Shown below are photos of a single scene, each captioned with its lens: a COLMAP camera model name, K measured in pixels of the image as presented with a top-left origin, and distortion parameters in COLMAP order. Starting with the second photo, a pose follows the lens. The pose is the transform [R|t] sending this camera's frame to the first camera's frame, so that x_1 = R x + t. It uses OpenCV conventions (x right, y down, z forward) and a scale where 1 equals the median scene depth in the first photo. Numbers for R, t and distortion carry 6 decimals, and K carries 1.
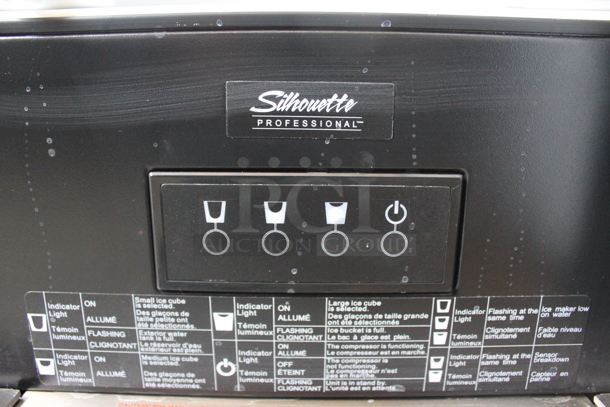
lens RADIAL K [[487.3, 0, 303.4], [0, 487.3, 202.3], [0, 0, 1]] dist [-0.141400, 0.081579]
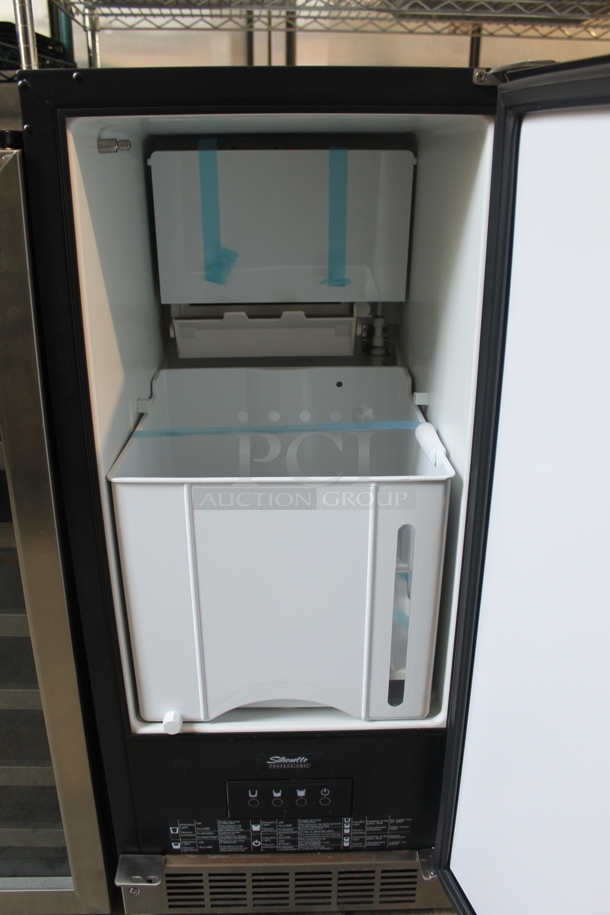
lens RADIAL K [[731.0, 0, 302.0], [0, 731.0, 458.7], [0, 0, 1]] dist [-0.141400, 0.081579]
pose [[0.999553, -0.019328, 0.022827, 0.019067], [0.016857, 0.994445, 0.103901, -1.919275], [-0.024708, -0.103470, 0.994326, -2.289641]]
